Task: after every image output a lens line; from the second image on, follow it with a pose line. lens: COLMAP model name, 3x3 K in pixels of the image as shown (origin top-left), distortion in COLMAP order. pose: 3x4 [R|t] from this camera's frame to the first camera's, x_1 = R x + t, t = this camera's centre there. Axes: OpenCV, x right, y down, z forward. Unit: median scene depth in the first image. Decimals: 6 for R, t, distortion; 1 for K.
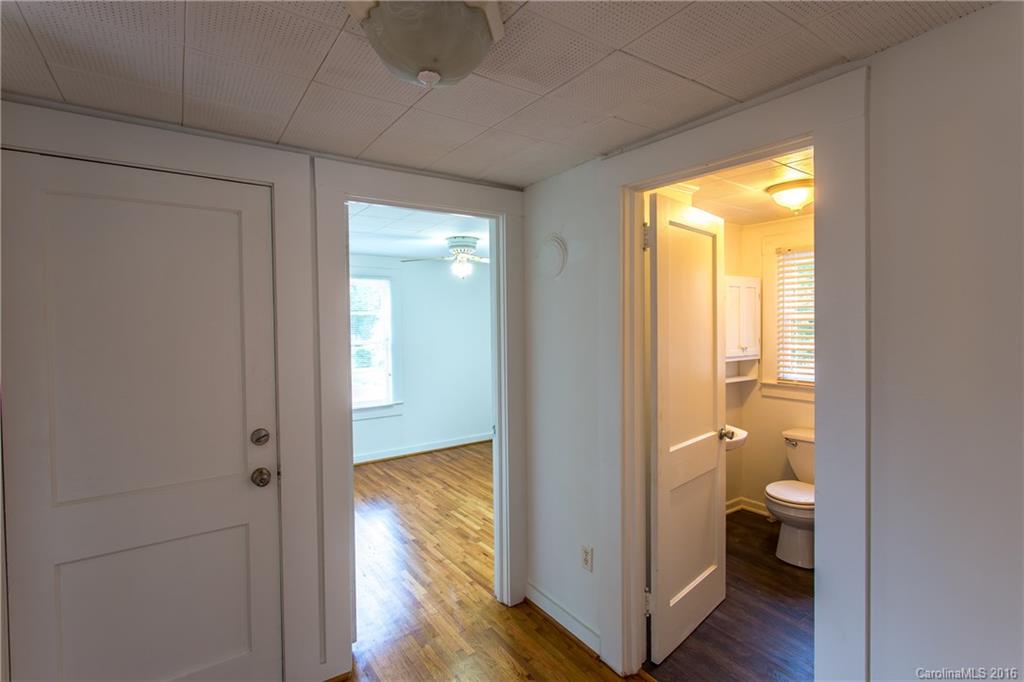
lens RADIAL K [[483.1, 0, 509.0], [0, 483.1, 335.2], [0, 0, 1]] dist [-0.000370, 0.002171]
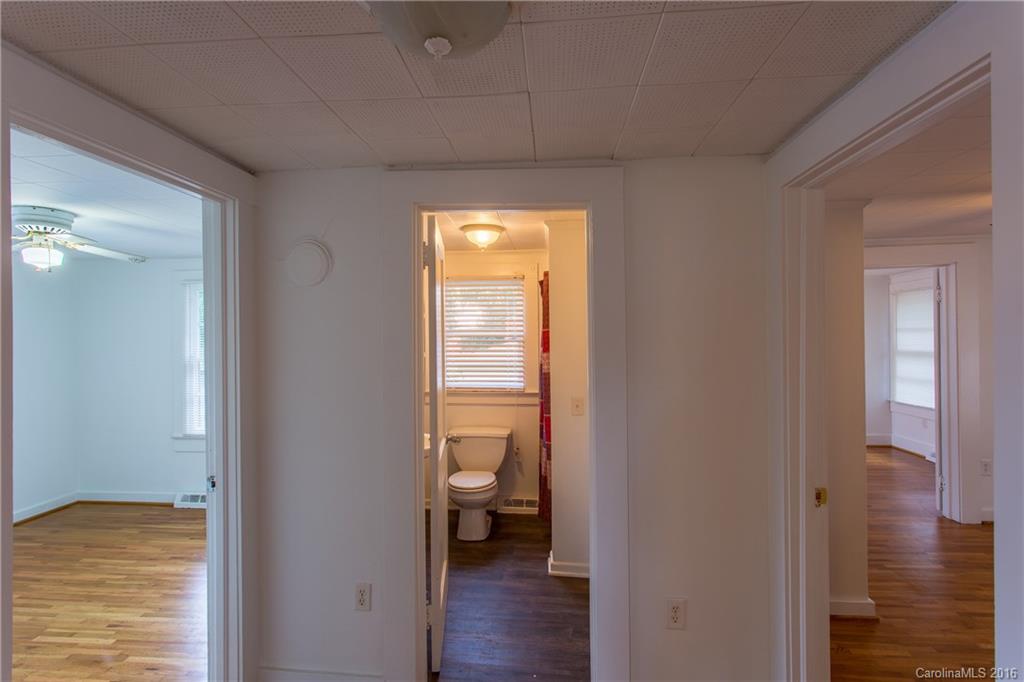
lens RADIAL K [[483.1, 0, 509.0], [0, 483.1, 335.2], [0, 0, 1]] dist [-0.000370, 0.002171]
pose [[0.642160, 0.007084, 0.766537, -0.315531], [0.019976, 0.999463, -0.025972, -0.002560], [-0.766310, 0.031990, 0.641674, 0.166107]]
